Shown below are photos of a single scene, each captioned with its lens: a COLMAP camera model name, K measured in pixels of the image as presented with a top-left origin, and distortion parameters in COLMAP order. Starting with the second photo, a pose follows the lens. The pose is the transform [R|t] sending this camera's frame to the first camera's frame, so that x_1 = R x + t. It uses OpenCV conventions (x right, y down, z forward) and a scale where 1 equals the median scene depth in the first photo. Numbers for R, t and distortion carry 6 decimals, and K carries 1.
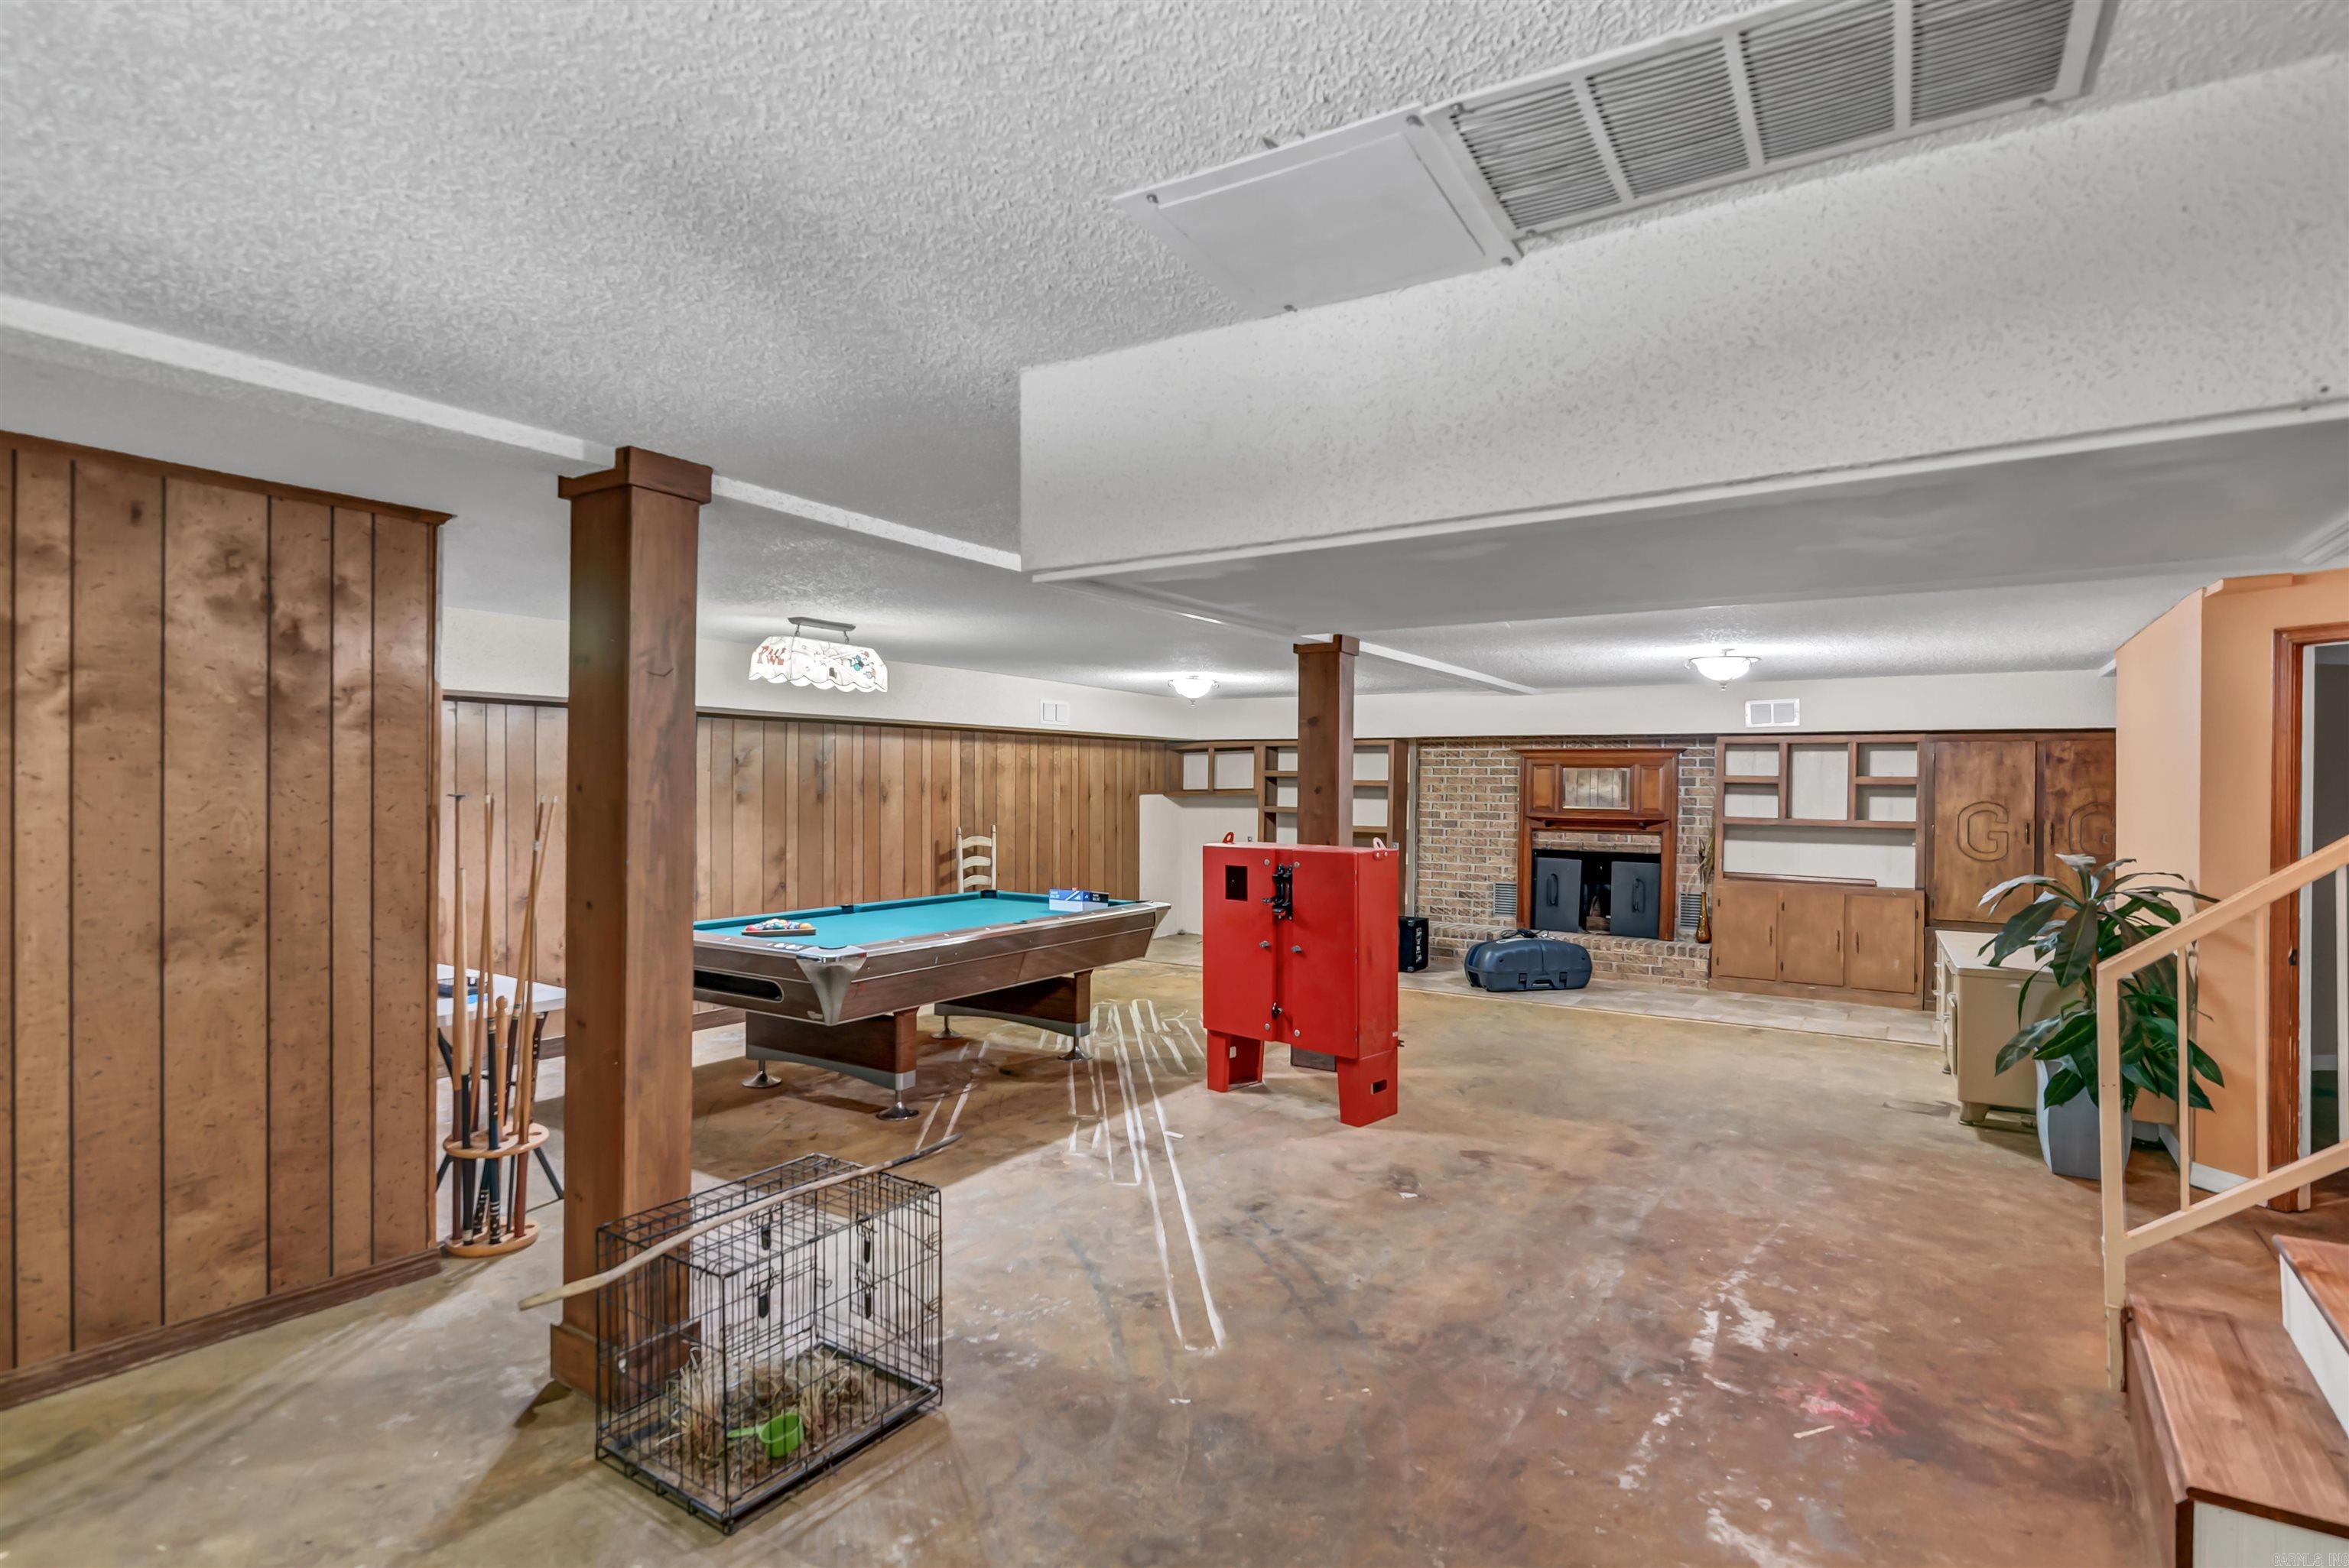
lens RADIAL K [[1125.7, 0, 1184.0], [0, 1125.7, 782.5], [0, 0, 1]] dist [0.004885, 0.001411]
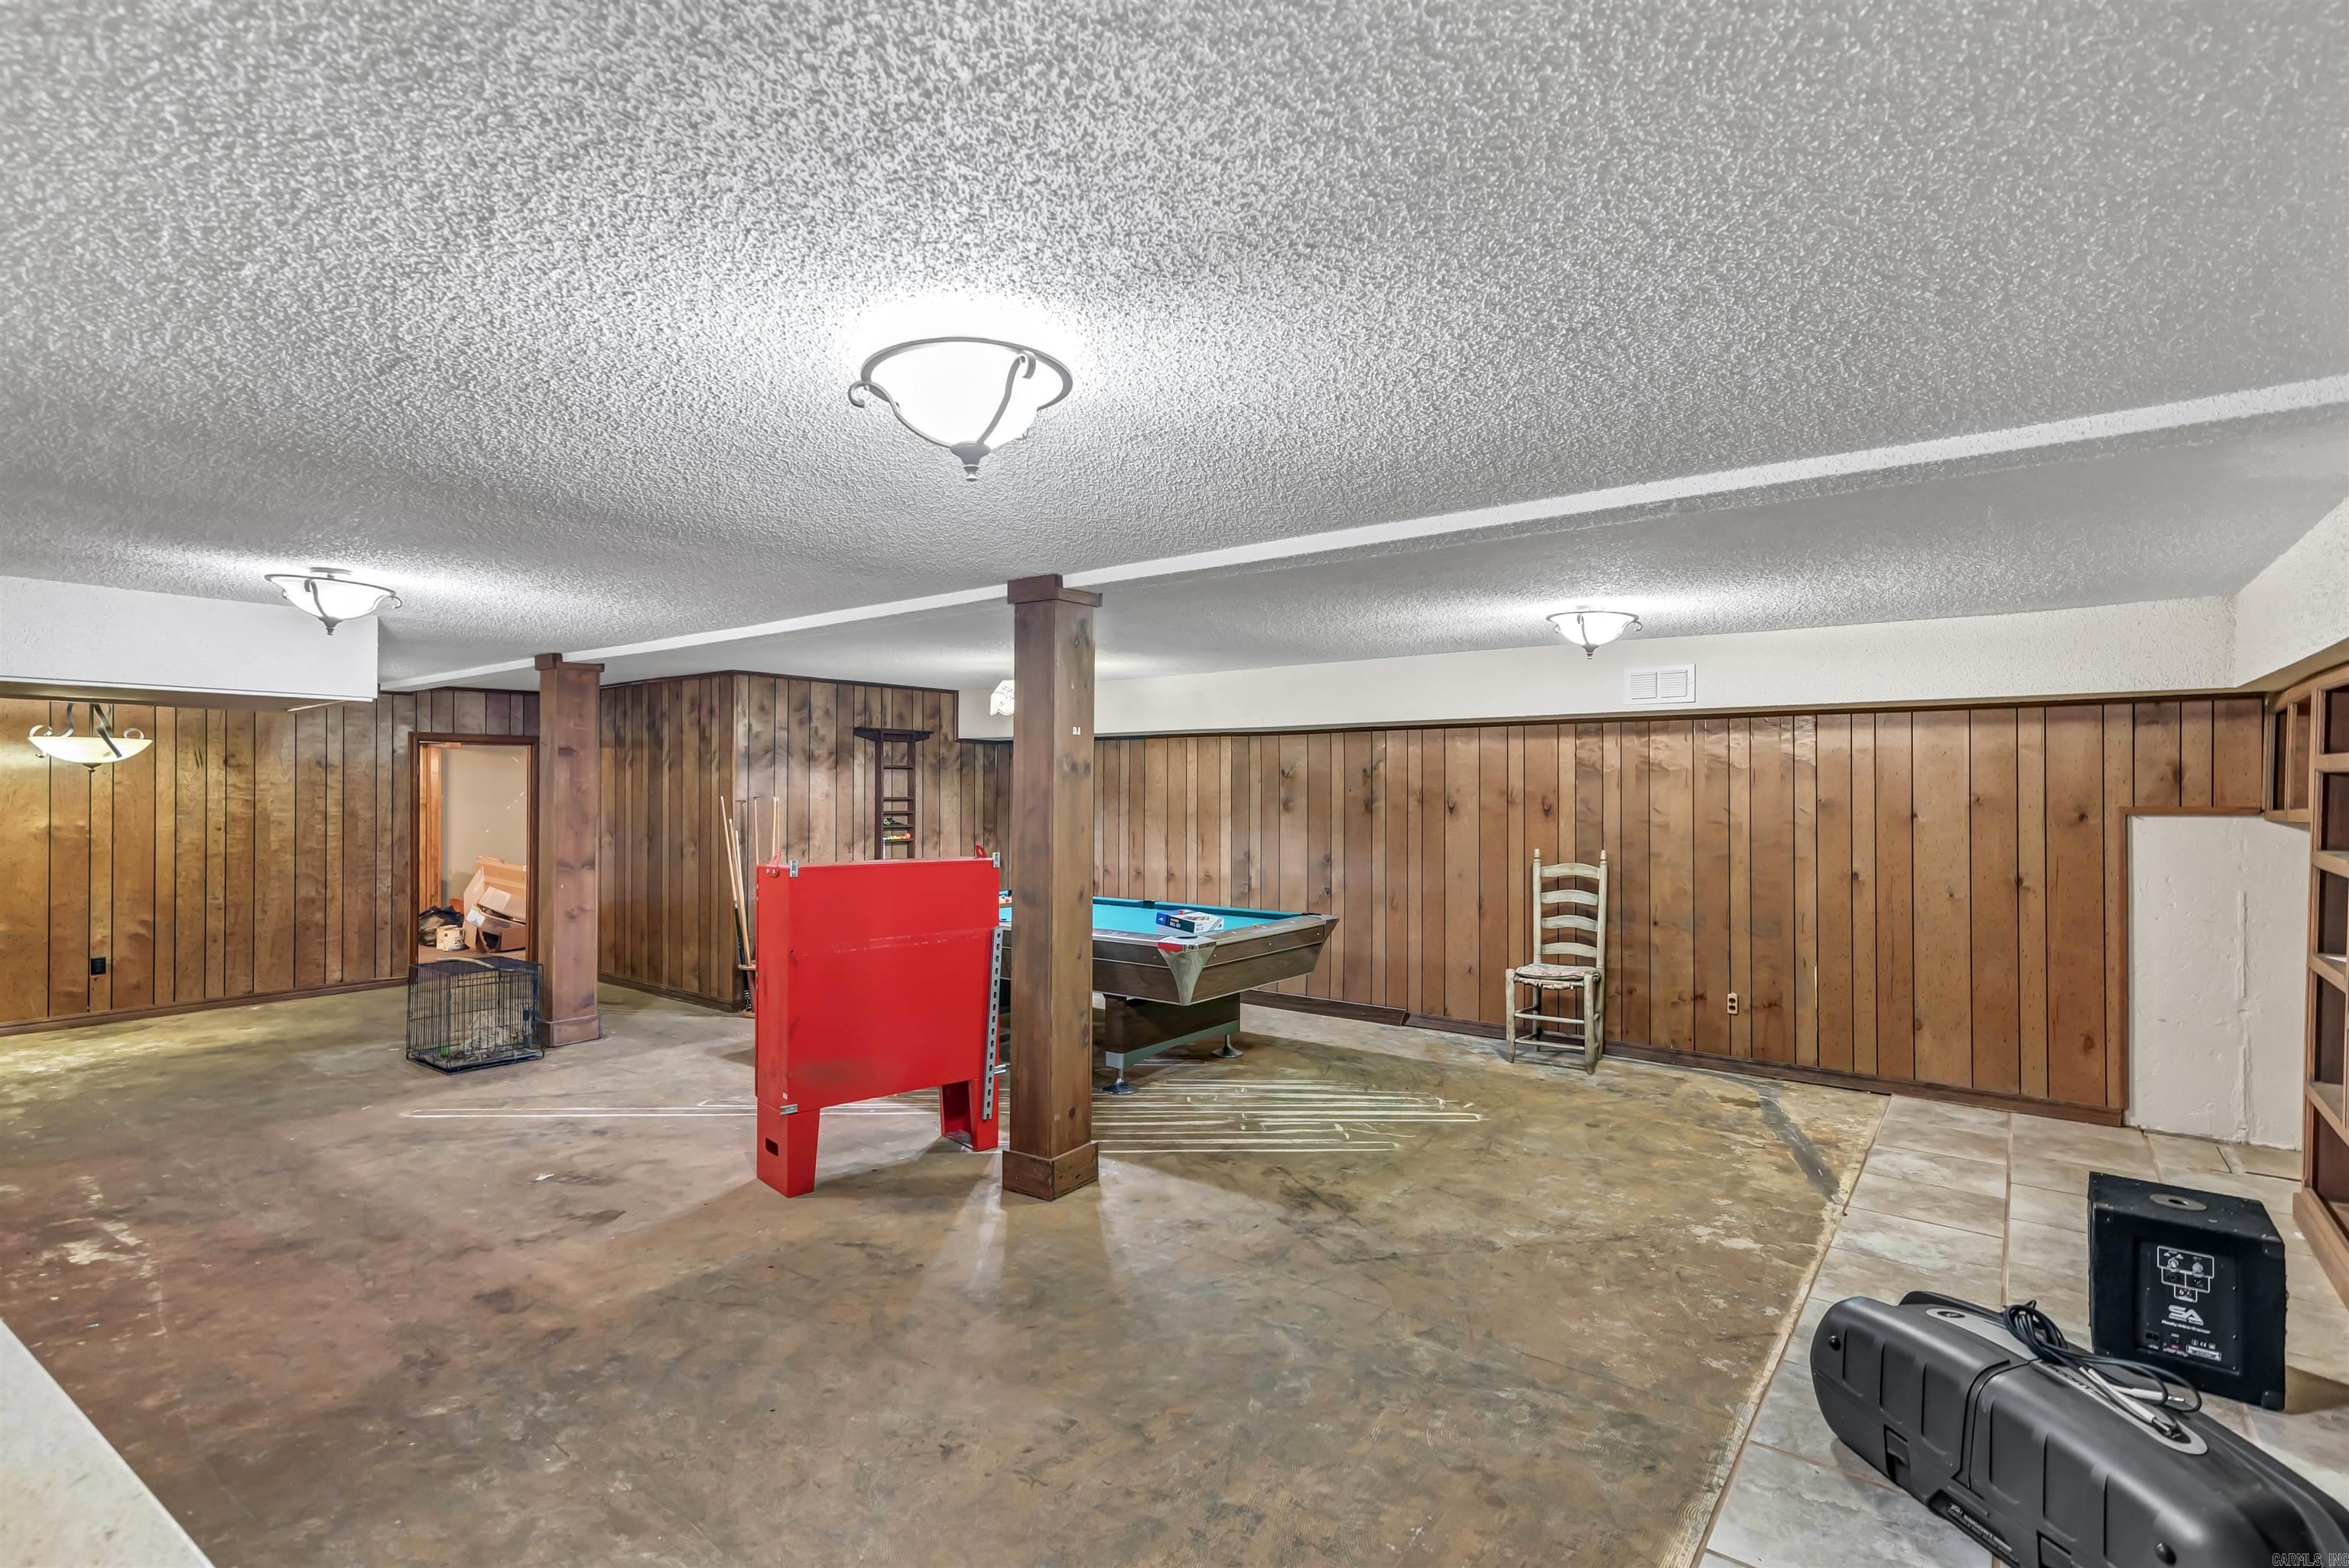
lens RADIAL K [[1125.7, 0, 1183.7], [0, 1125.7, 790.9], [0, 0, 1]] dist [0.004885, 0.001411]
pose [[-0.068635, -0.014165, -0.997541, 1.065127], [-0.005262, 0.999890, -0.013836, 0.021204], [0.997628, 0.004300, -0.068702, 1.475867]]
